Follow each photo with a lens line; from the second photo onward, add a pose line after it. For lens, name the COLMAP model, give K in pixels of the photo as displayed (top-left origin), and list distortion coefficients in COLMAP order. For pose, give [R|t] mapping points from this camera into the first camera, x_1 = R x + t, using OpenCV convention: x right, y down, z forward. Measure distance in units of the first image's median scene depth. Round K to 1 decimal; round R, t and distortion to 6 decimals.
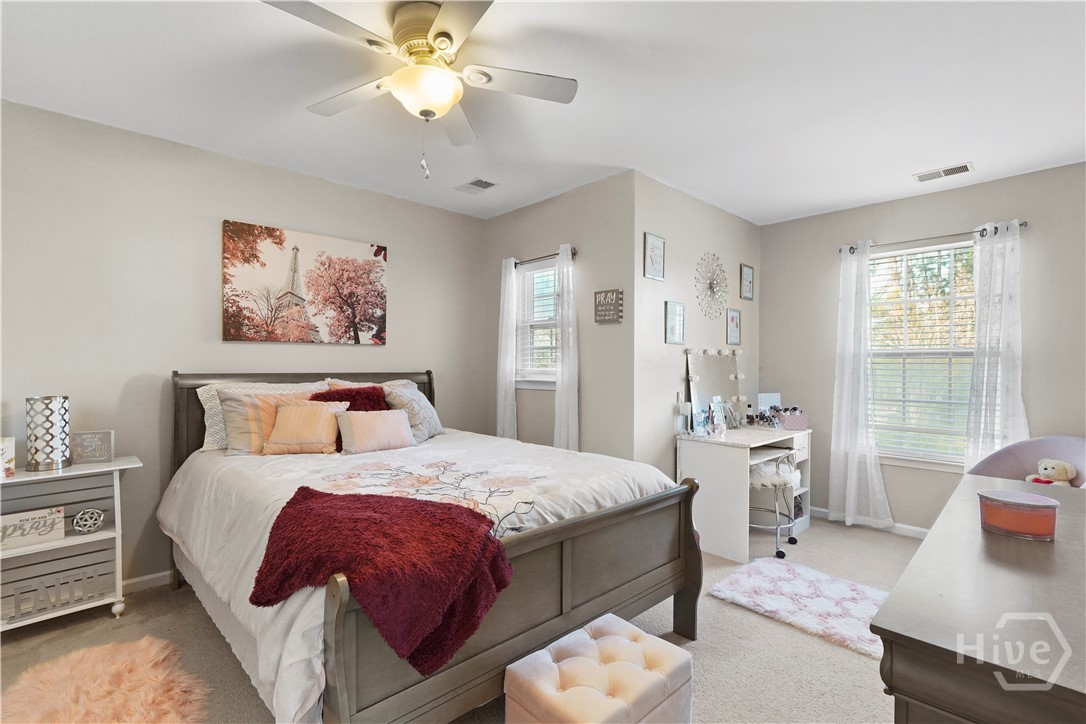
lens RADIAL K [[502.9, 0, 542.1], [0, 502.9, 367.7], [0, 0, 1]] dist [0.003630, 0.000589]
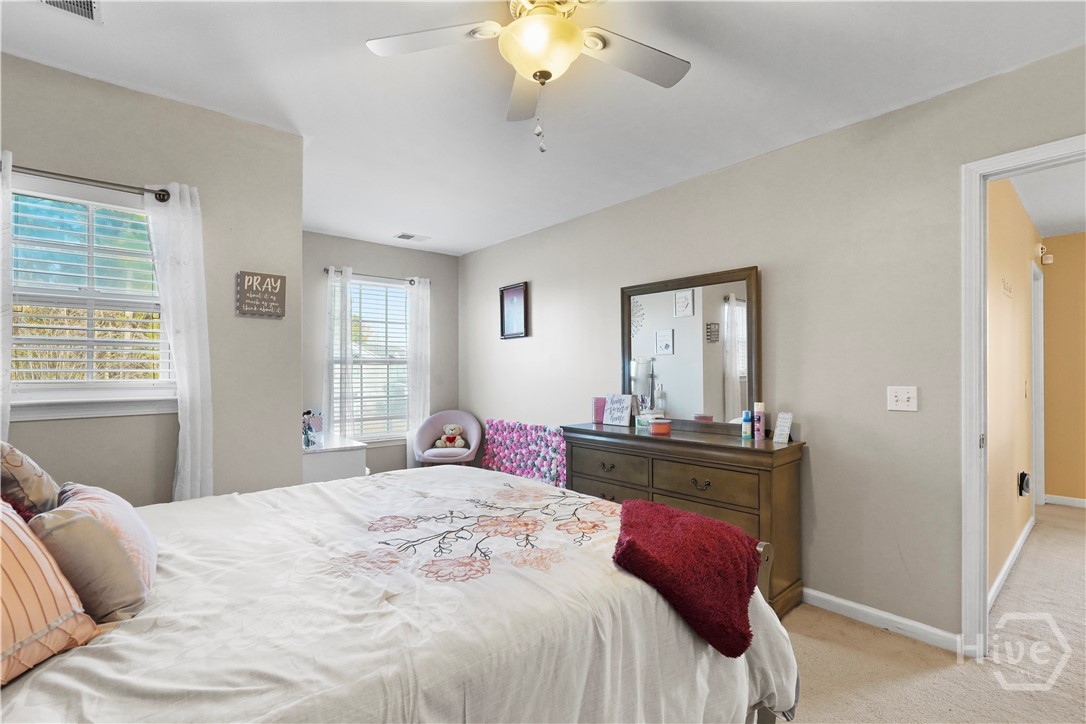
lens RADIAL K [[502.9, 0, 542.1], [0, 502.9, 364.6], [0, 0, 1]] dist [0.003630, 0.000589]
pose [[0.028498, 0.003573, 0.999587, -0.617267], [0.013391, 0.999903, -0.003956, -0.008322], [-0.999504, 0.013498, 0.028448, 0.561448]]
